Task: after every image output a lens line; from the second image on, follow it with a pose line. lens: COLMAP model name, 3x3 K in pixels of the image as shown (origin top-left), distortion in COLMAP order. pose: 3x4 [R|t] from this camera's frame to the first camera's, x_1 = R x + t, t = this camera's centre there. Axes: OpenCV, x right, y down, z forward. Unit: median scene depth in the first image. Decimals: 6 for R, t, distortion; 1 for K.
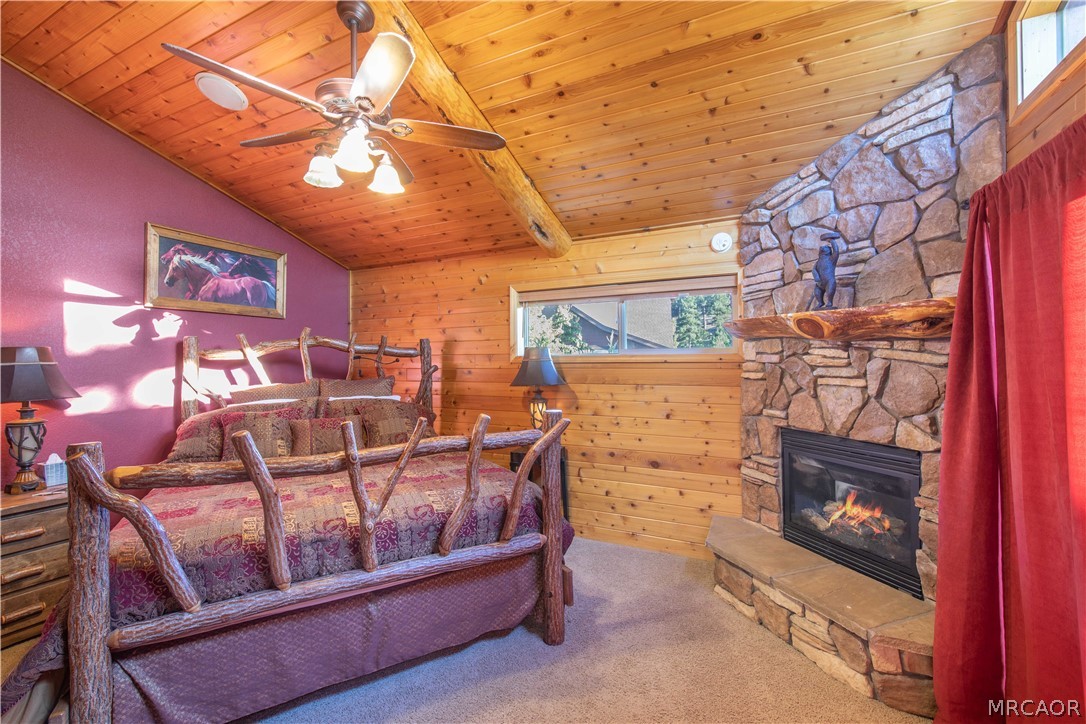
lens RADIAL K [[463.0, 0, 538.0], [0, 463.0, 358.2], [0, 0, 1]] dist [0.002779, -0.000771]
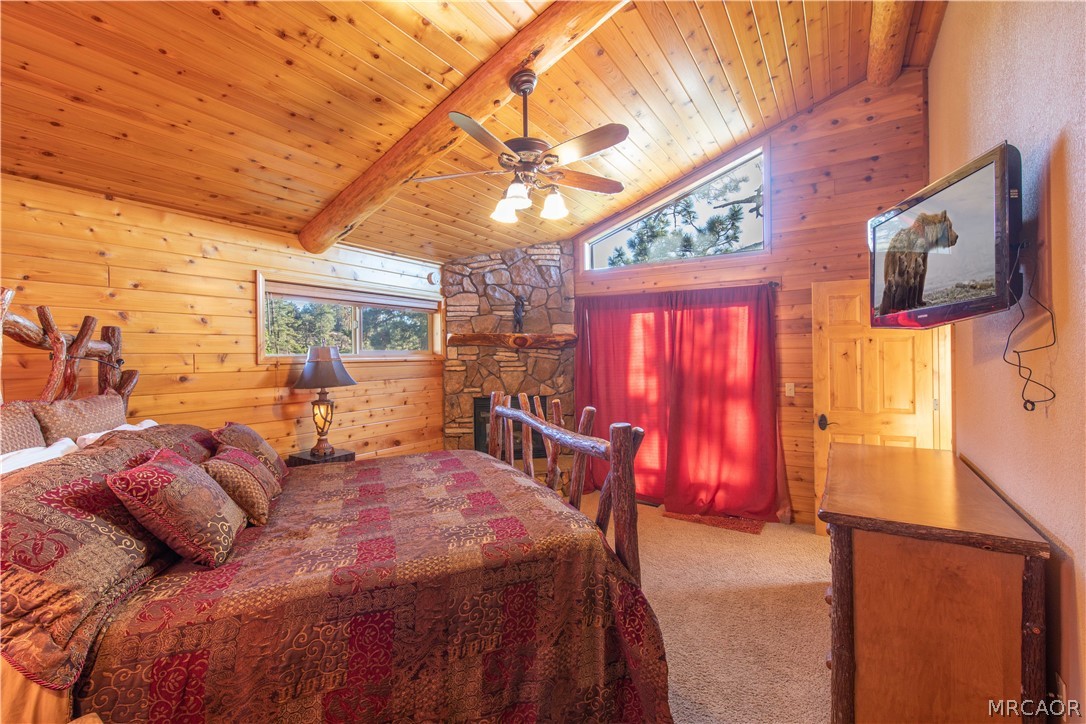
lens RADIAL K [[463.0, 0, 541.1], [0, 463.0, 359.7], [0, 0, 1]] dist [0.002779, -0.000771]
pose [[0.108055, -0.000930, 0.994144, -1.261400], [0.012280, 0.999925, -0.000400, 0.013272], [-0.994069, 0.012251, 0.108058, 0.632459]]
